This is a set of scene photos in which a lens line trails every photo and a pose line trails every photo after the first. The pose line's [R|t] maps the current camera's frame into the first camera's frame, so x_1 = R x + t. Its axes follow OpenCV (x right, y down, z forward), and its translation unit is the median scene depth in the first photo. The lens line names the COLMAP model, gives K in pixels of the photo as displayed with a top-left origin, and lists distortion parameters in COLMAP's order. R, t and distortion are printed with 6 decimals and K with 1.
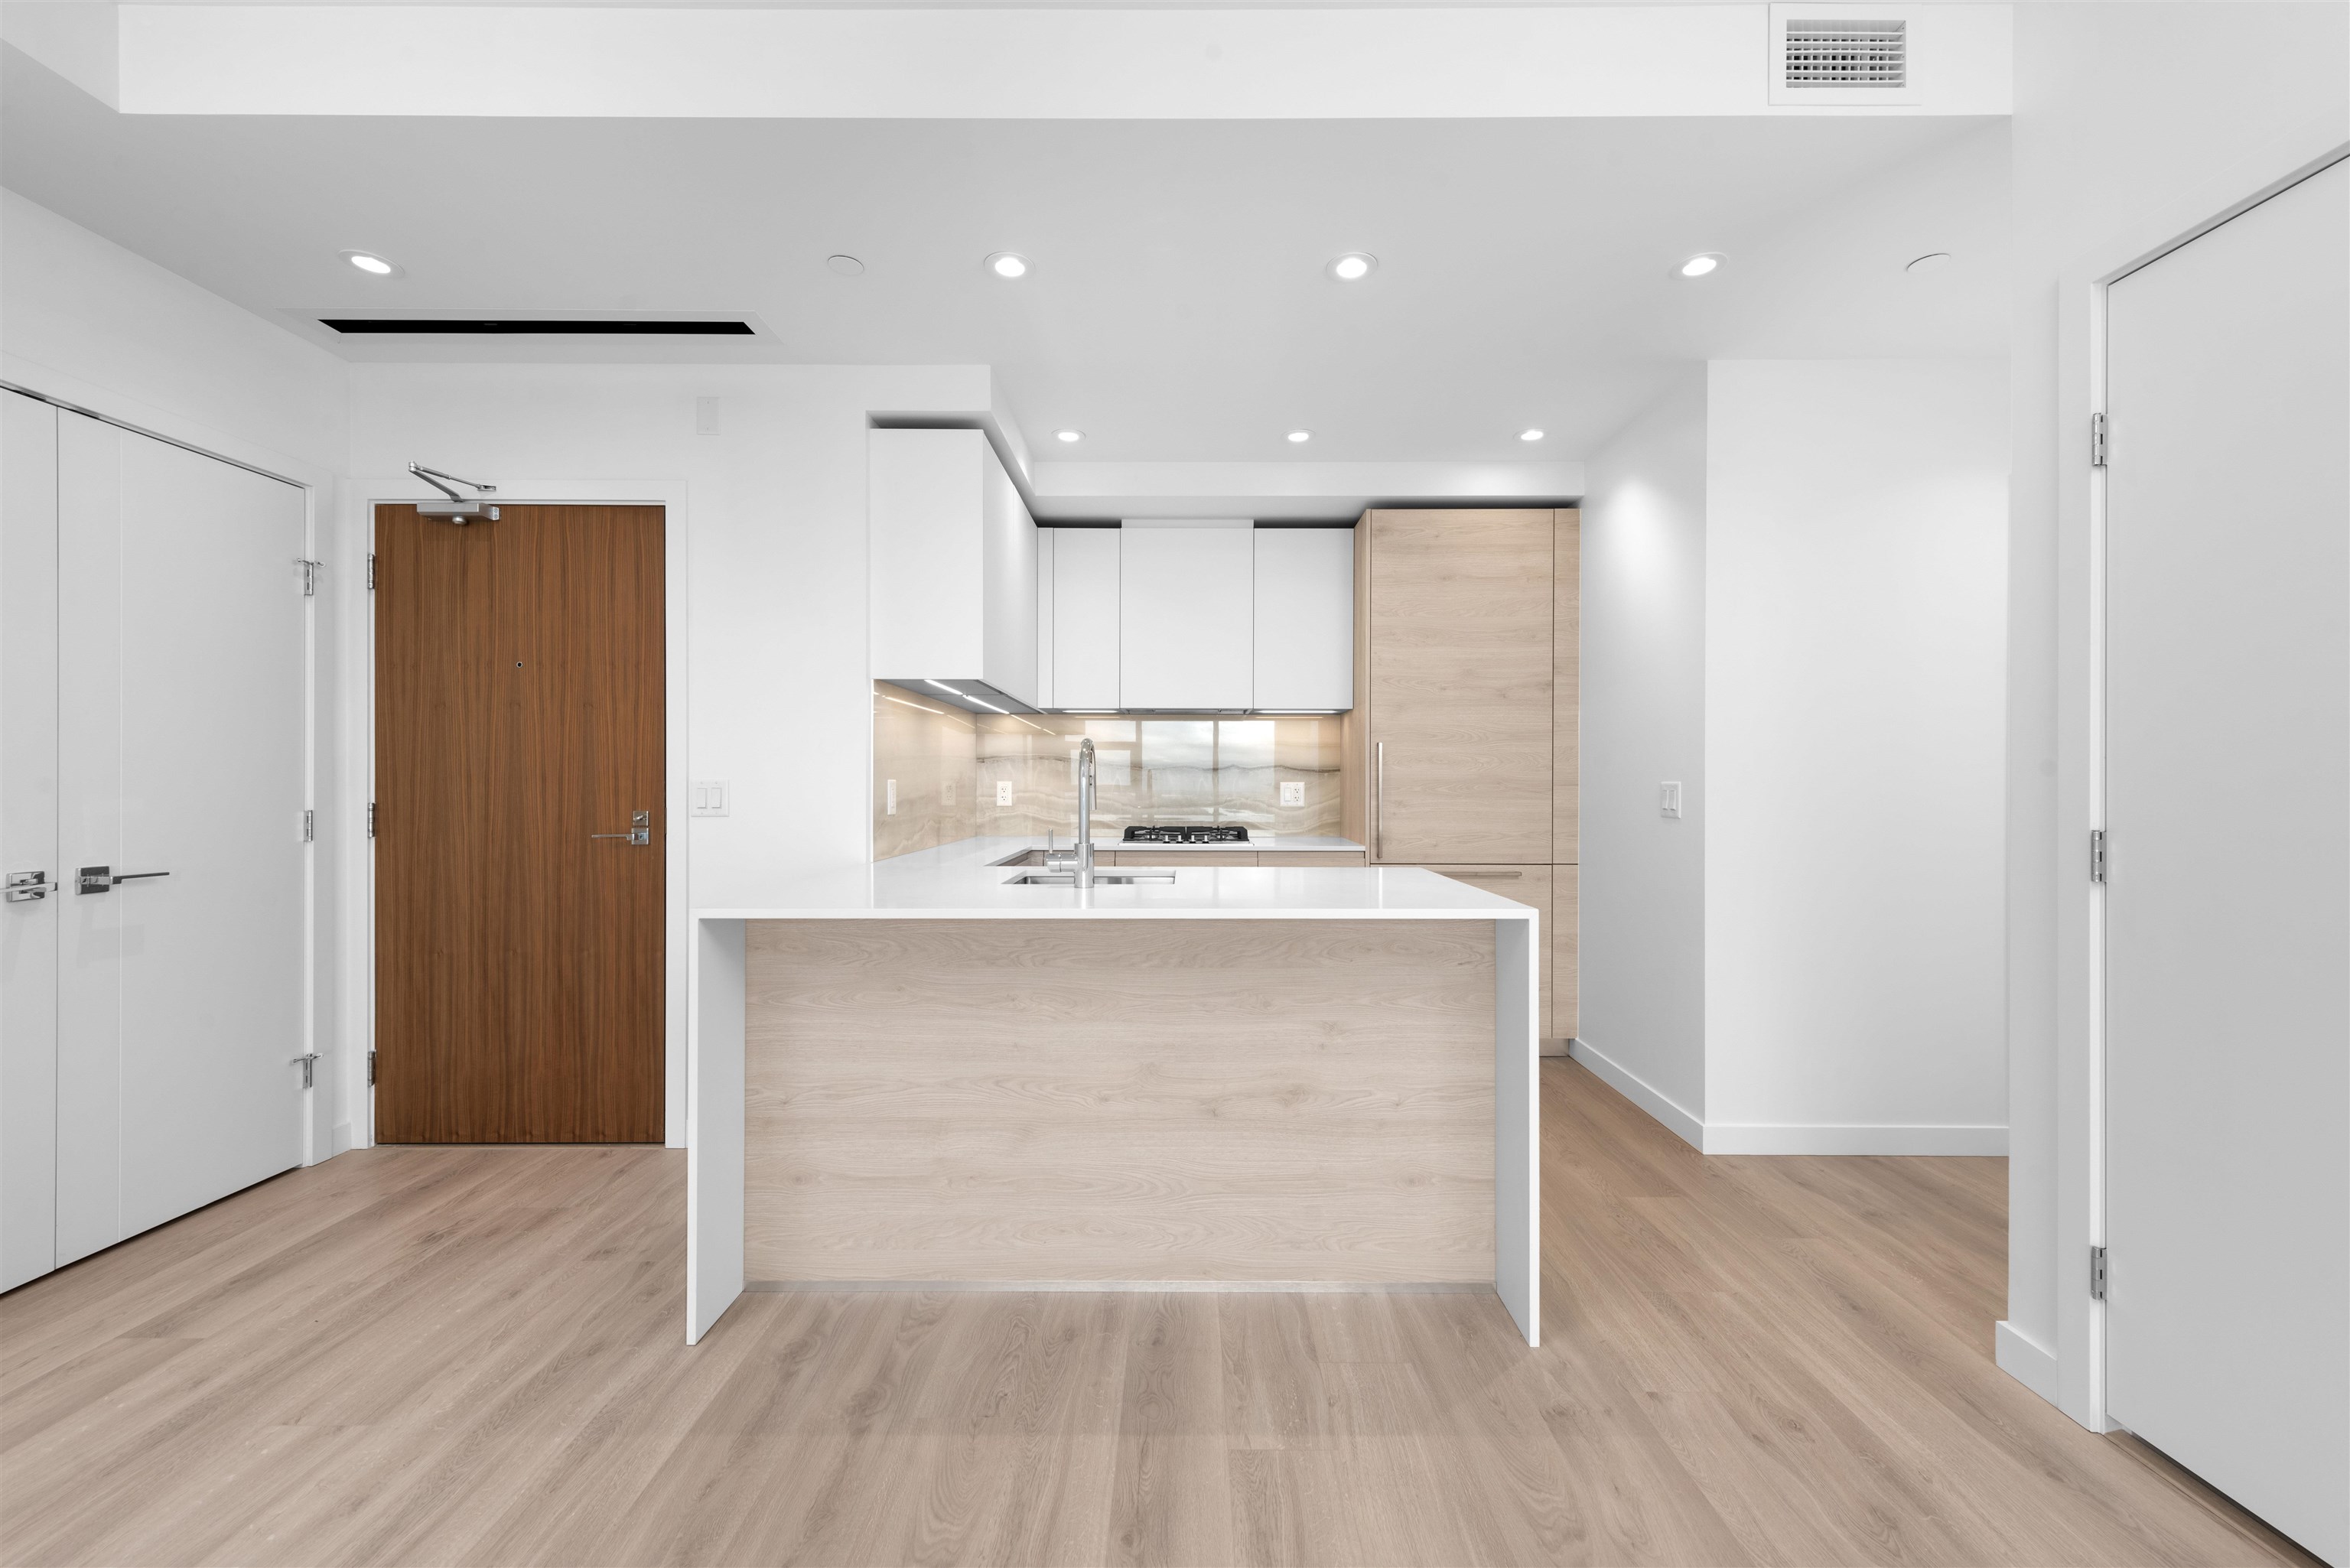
lens RADIAL K [[931.6, 0, 1174.8], [0, 931.6, 781.8], [0, 0, 1]] dist [0.014039, -0.002595]
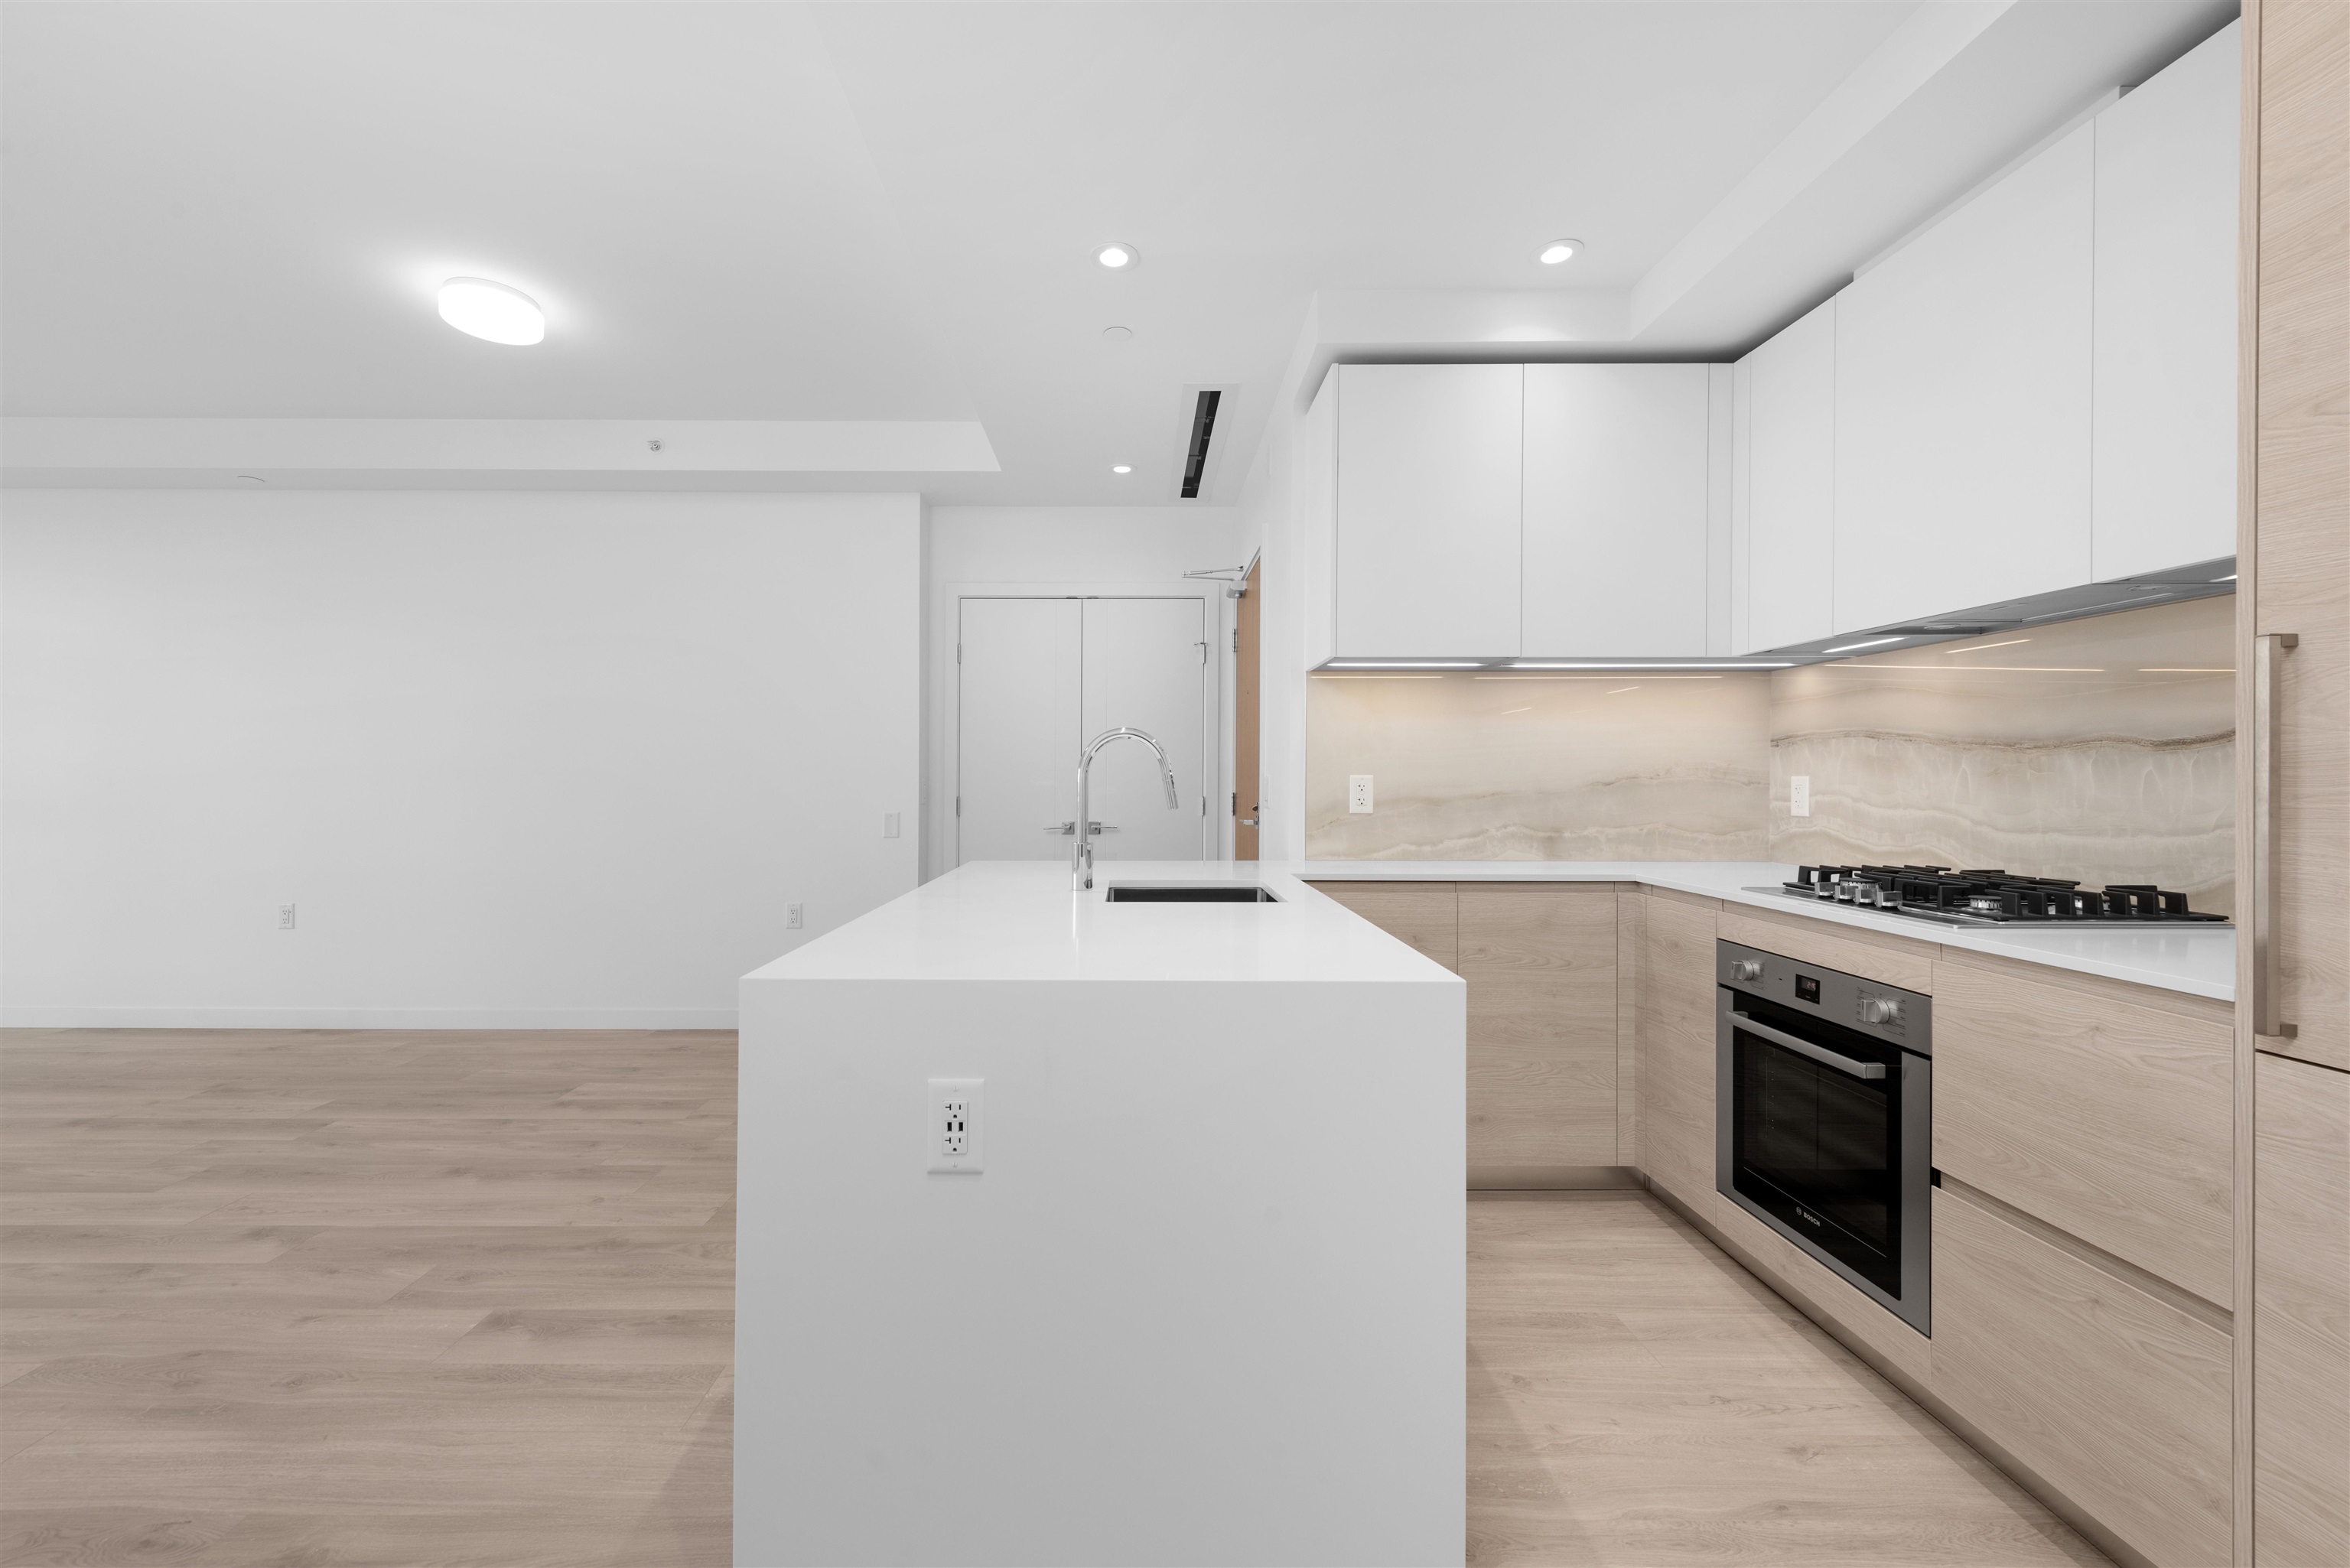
lens RADIAL K [[931.6, 0, 1141.3], [0, 931.6, 808.9], [0, 0, 1]] dist [0.014039, -0.002595]
pose [[0.012533, 0.032940, -0.999379, 0.690954], [0.009729, 0.999406, 0.033063, -0.005448], [0.999874, -0.010138, 0.012205, 0.839063]]
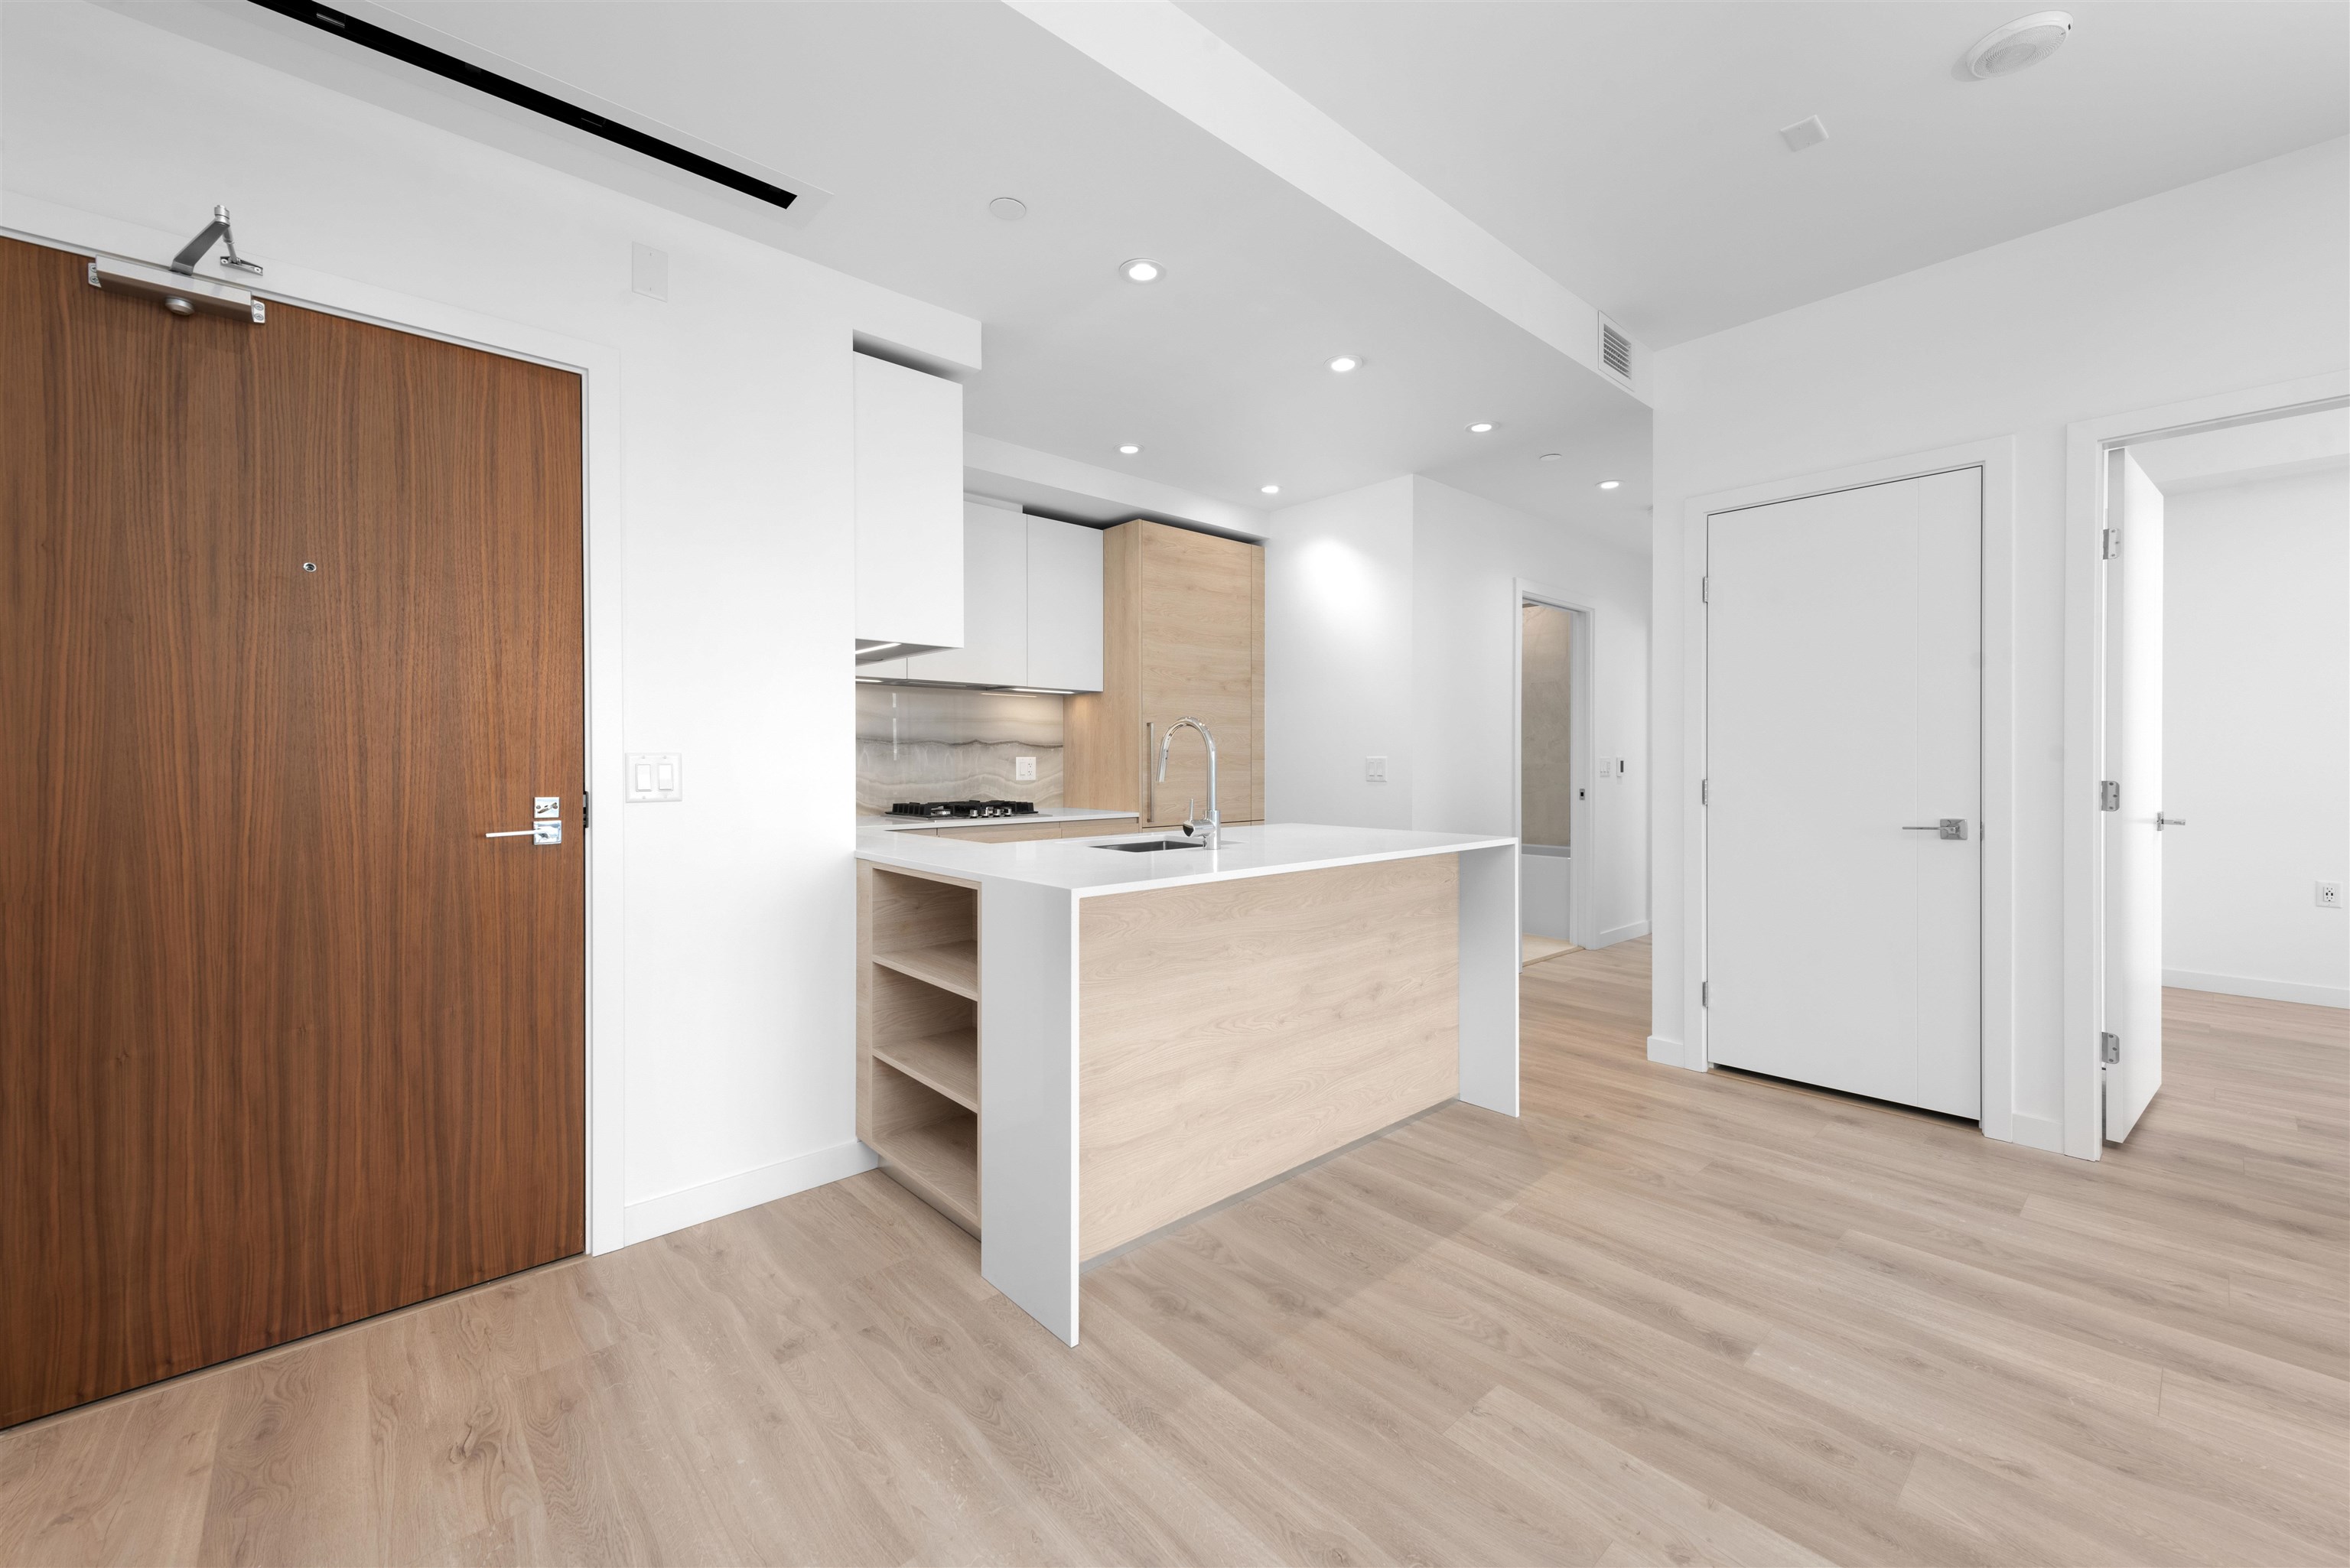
lens RADIAL K [[931.6, 0, 1175.8], [0, 931.6, 772.9], [0, 0, 1]] dist [0.014039, -0.002595]
pose [[0.739059, -0.012651, 0.673522, -0.697347], [0.001970, 0.999860, 0.016620, 0.001224], [-0.673638, -0.010956, 0.738980, 0.151561]]
